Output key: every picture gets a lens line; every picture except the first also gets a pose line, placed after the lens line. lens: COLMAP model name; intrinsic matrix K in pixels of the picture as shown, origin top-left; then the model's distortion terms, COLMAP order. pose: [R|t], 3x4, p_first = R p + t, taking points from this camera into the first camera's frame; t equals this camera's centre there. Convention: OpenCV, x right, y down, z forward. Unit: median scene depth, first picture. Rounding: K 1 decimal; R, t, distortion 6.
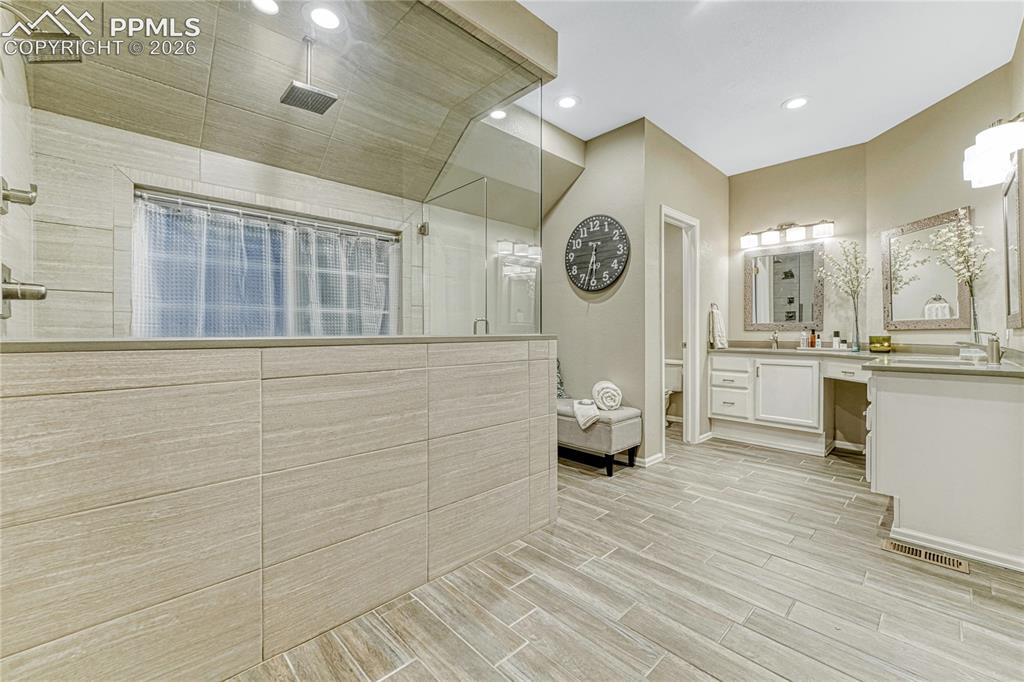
lens RADIAL K [[405.8, 0, 512.0], [0, 405.8, 341.0], [0, 0, 1]] dist [-0.000787, 0.000003]
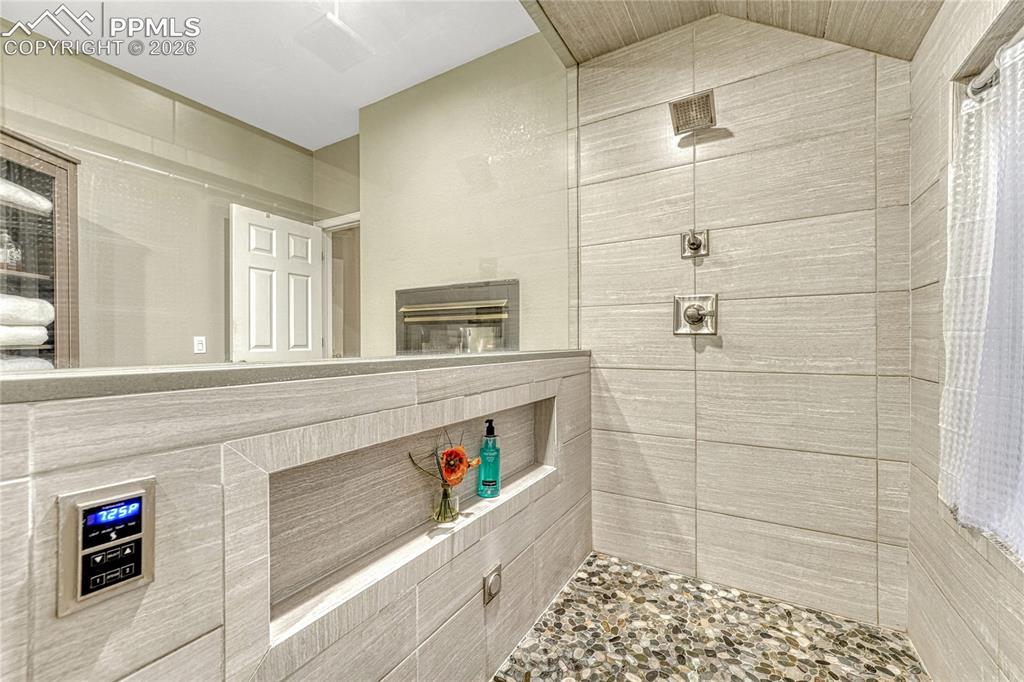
lens RADIAL K [[405.8, 0, 512.0], [0, 405.8, 341.0], [0, 0, 1]] dist [-0.000787, 0.000003]
pose [[0.288131, 0.001743, -0.957589, 0.196758], [0.003736, 0.999989, 0.002944, 0.511682], [0.957584, -0.004426, 0.288121, -0.342765]]
